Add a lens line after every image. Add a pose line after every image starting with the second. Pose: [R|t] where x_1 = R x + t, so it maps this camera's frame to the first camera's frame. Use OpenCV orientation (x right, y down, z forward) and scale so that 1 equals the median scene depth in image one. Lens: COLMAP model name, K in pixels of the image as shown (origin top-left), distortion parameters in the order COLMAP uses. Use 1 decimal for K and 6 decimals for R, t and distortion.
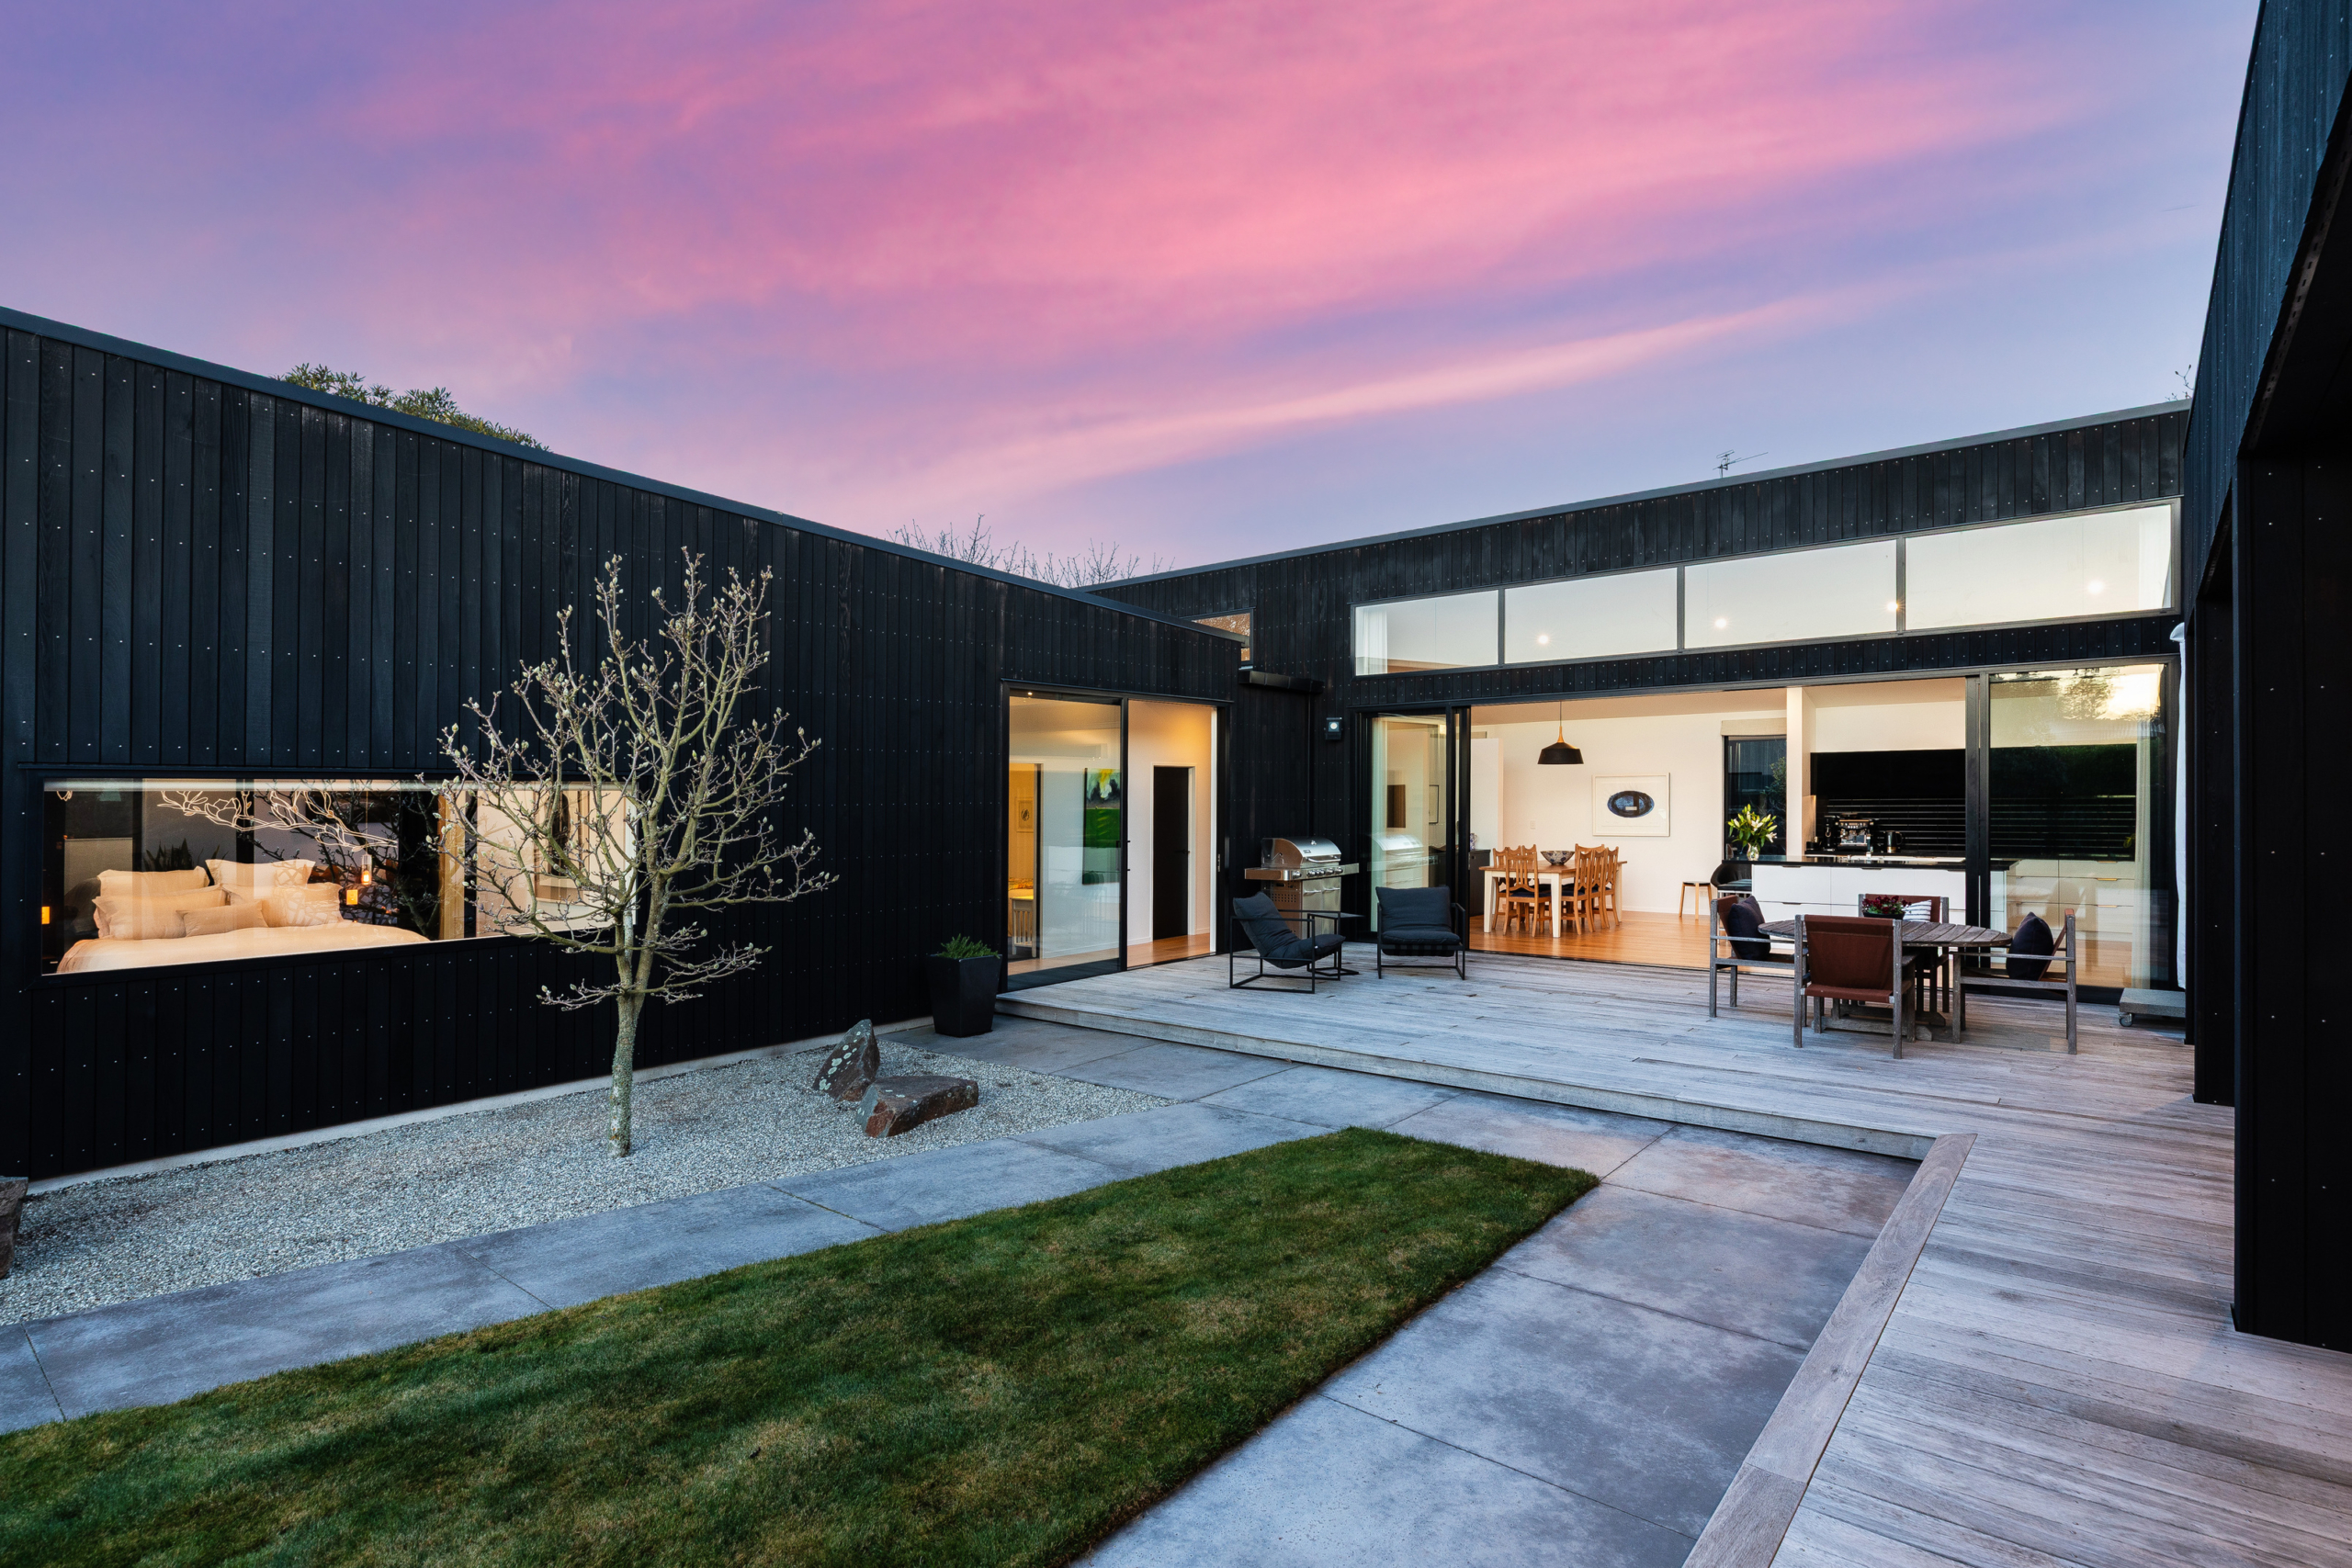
lens RADIAL K [[1169.6, 0, 1192.4], [0, 1169.6, 812.9], [0, 0, 1]] dist [-0.002205, 0.000338]
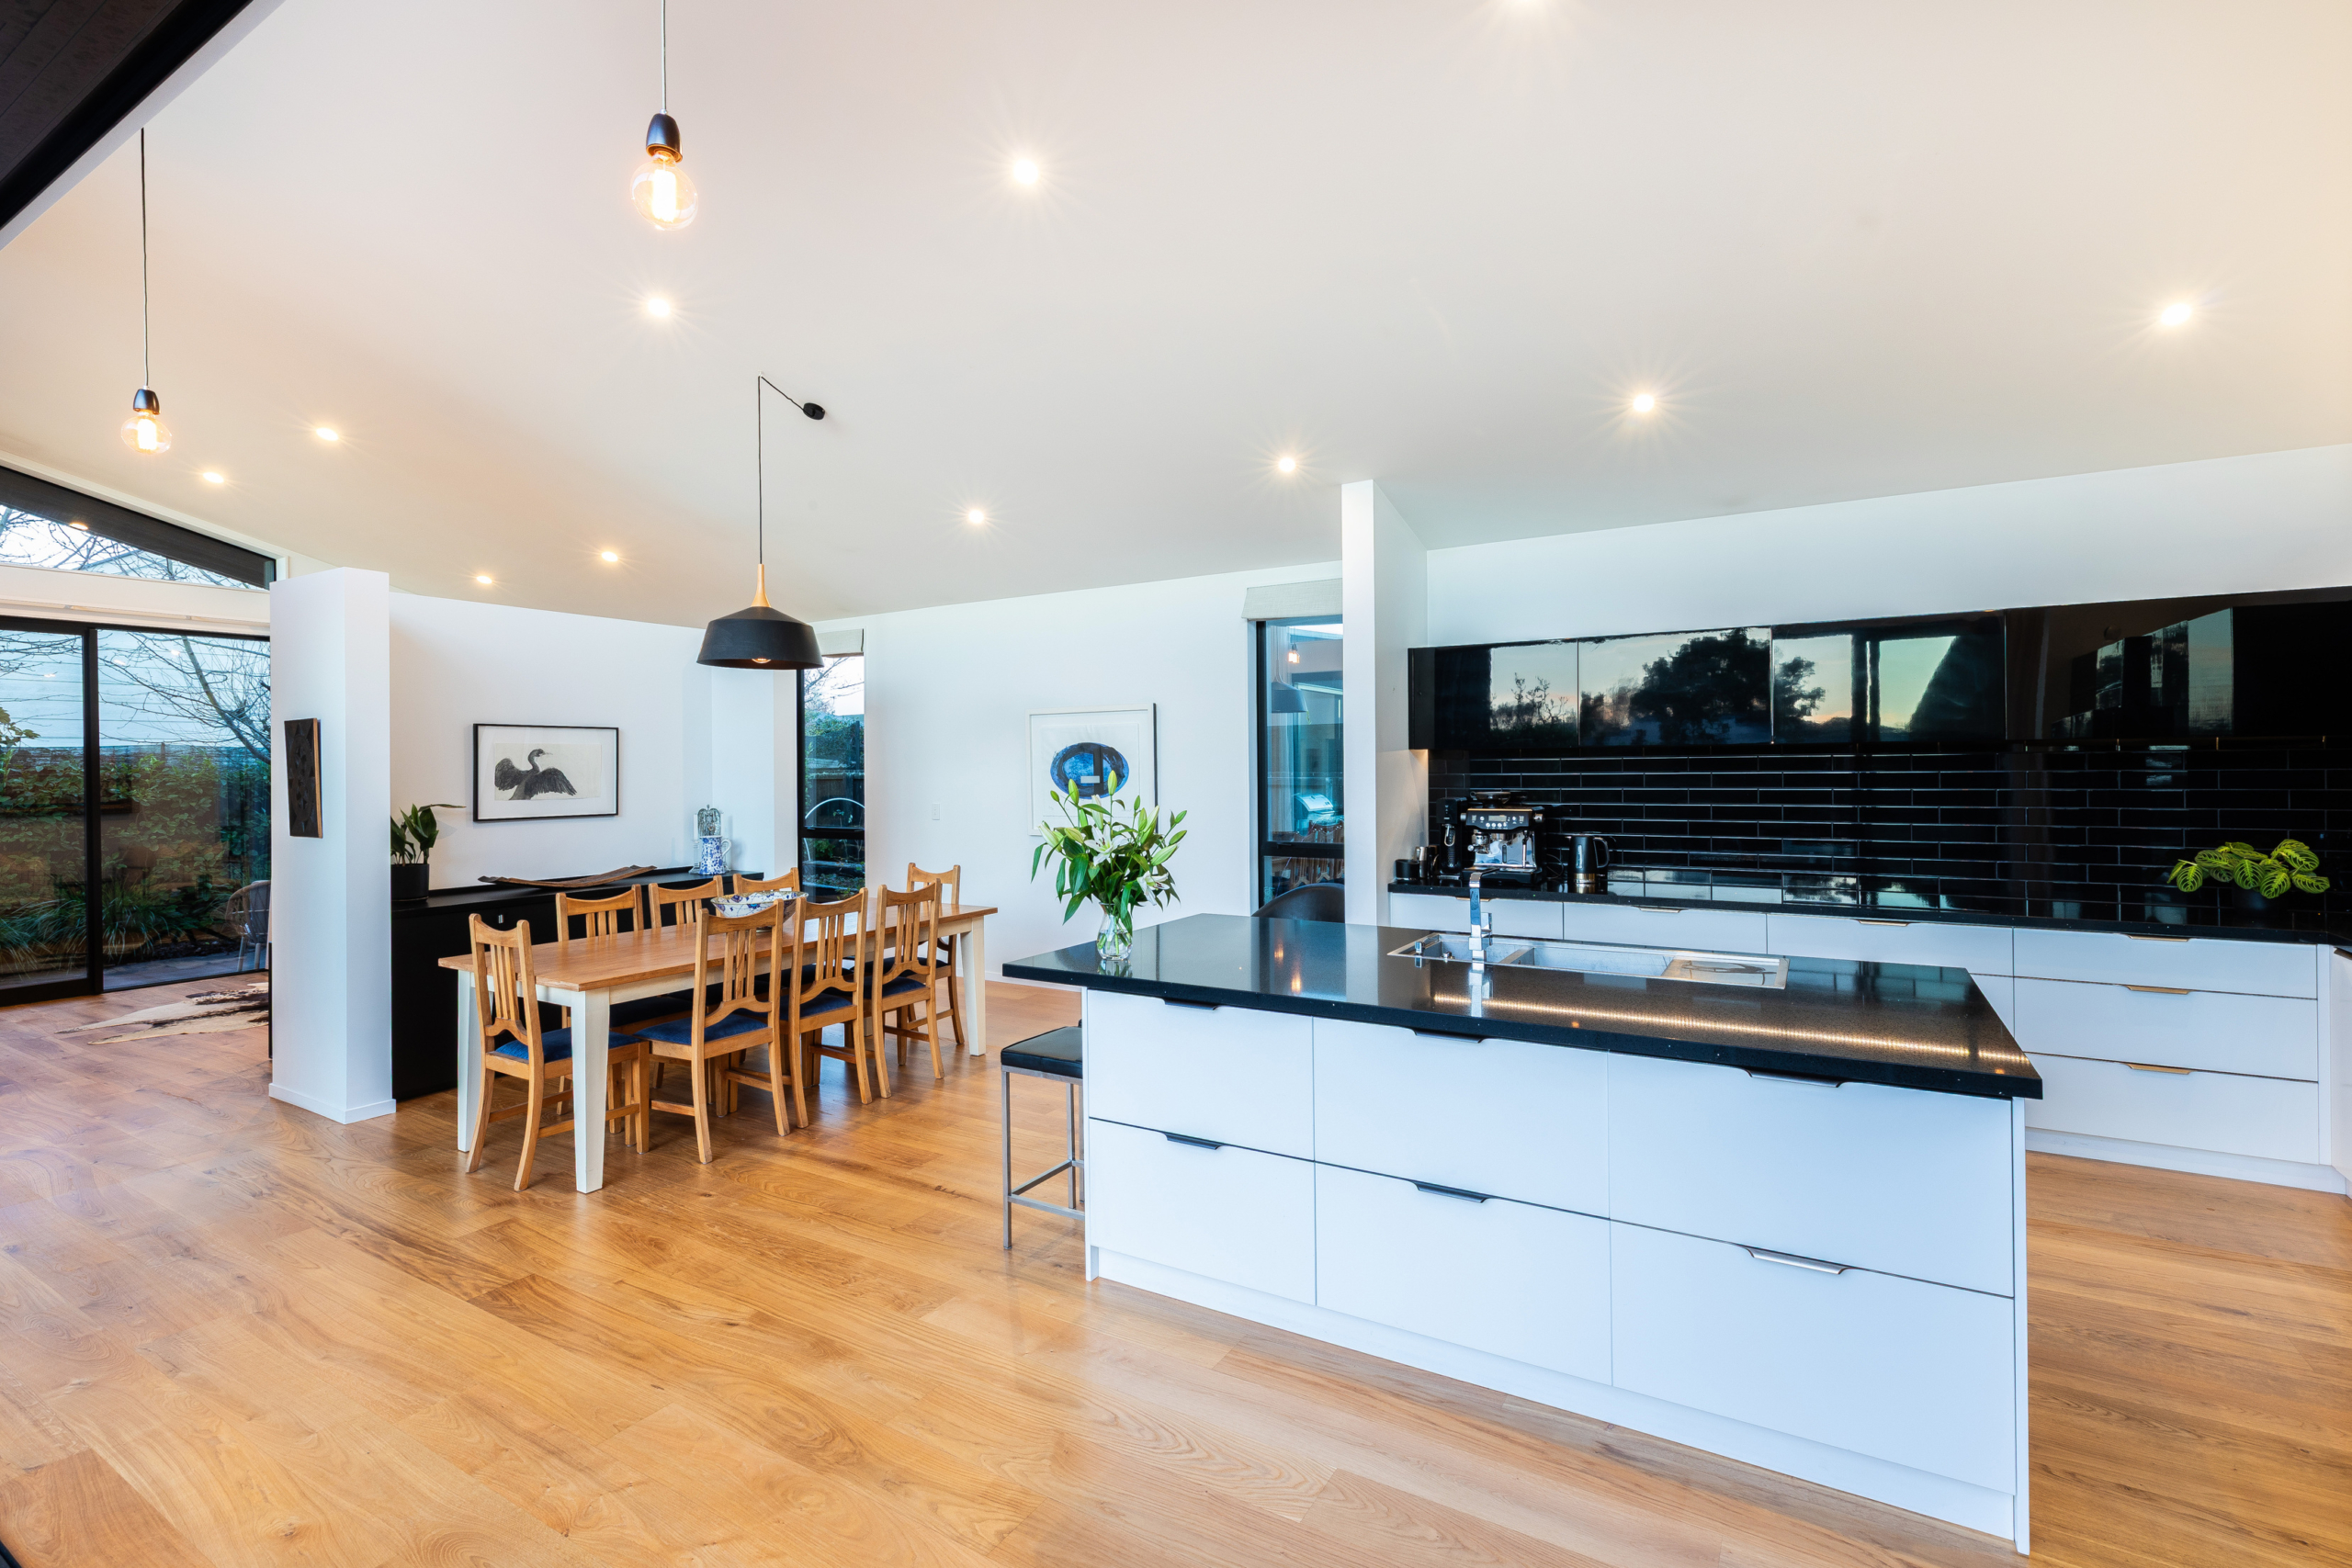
lens RADIAL K [[1071.8, 0, 1188.7], [0, 1071.8, 775.4], [0, 0, 1]] dist [0.005371, -0.001146]
pose [[0.989437, -0.002412, 0.144941, 0.754712], [0.002821, 0.999993, -0.002615, -0.009250], [-0.144933, 0.002996, 0.989437, 1.205333]]
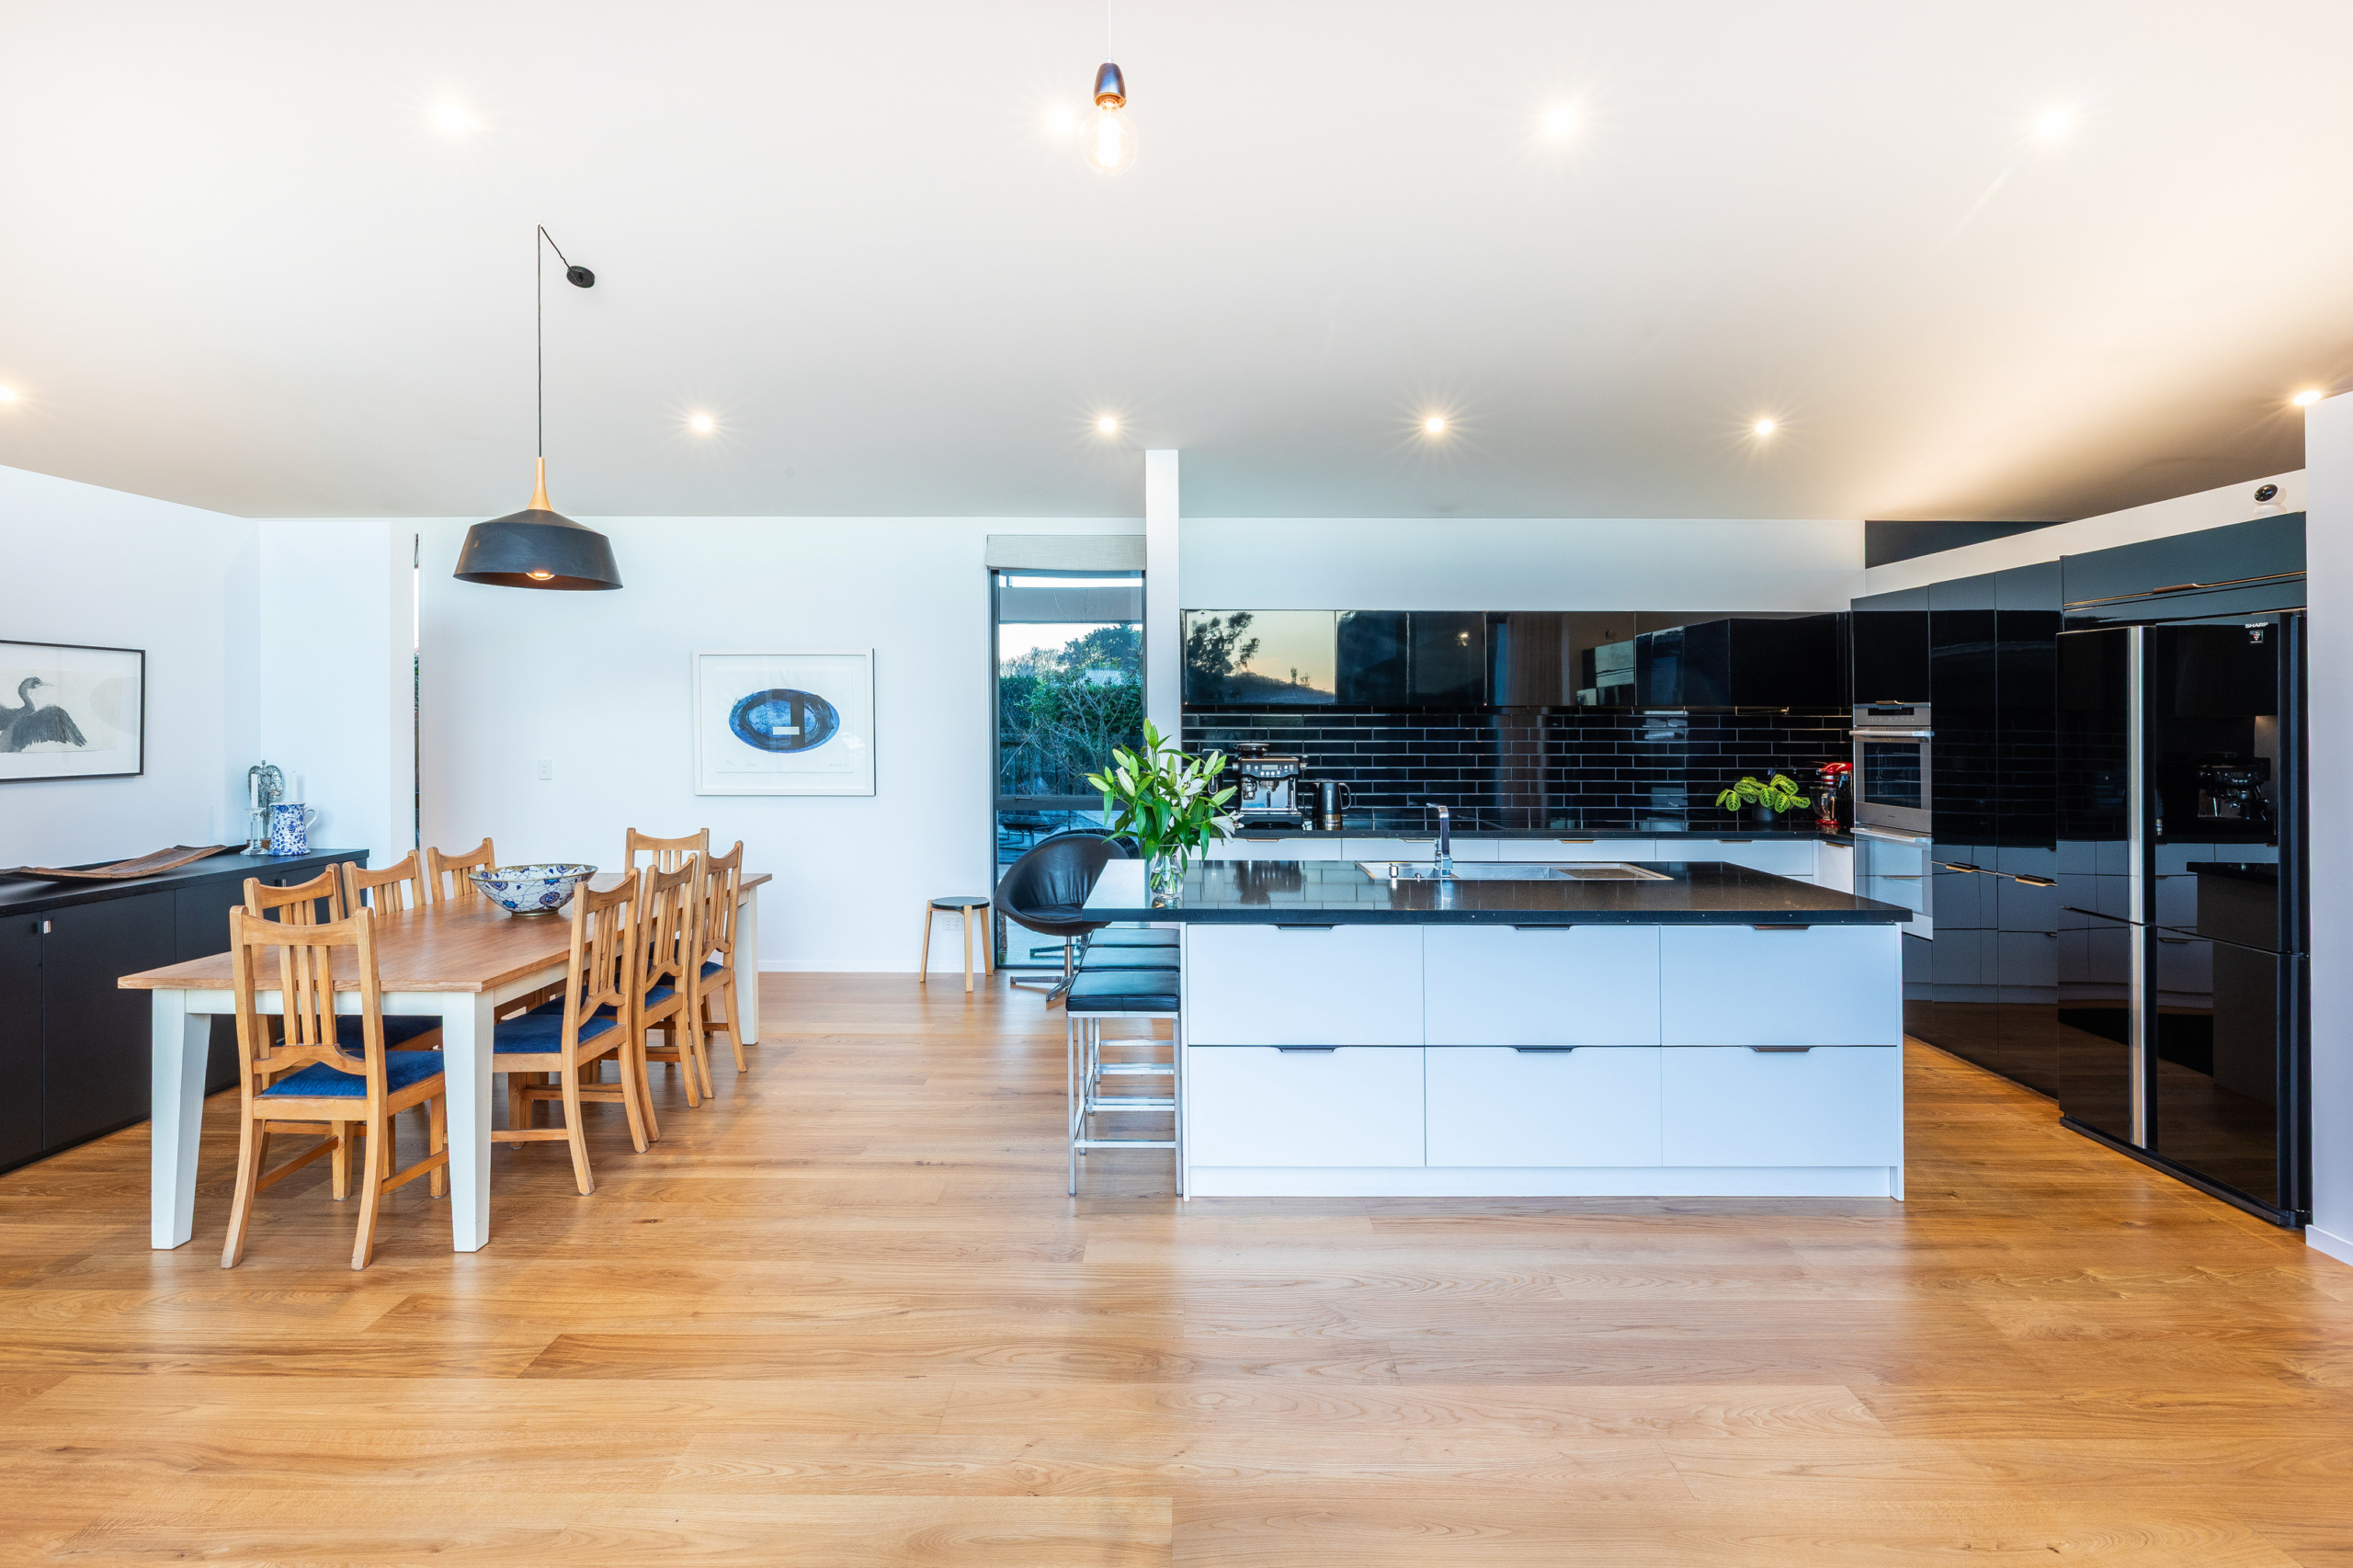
lens RADIAL K [[1153.6, 0, 1194.3], [0, 1153.6, 710.0], [0, 0, 1]] dist [-0.003205, 0.000111]
pose [[0.780131, 0.016955, 0.625386, 0.491642], [-0.003305, 0.999730, -0.022982, -0.004566], [-0.625607, 0.015862, 0.779977, 1.248712]]
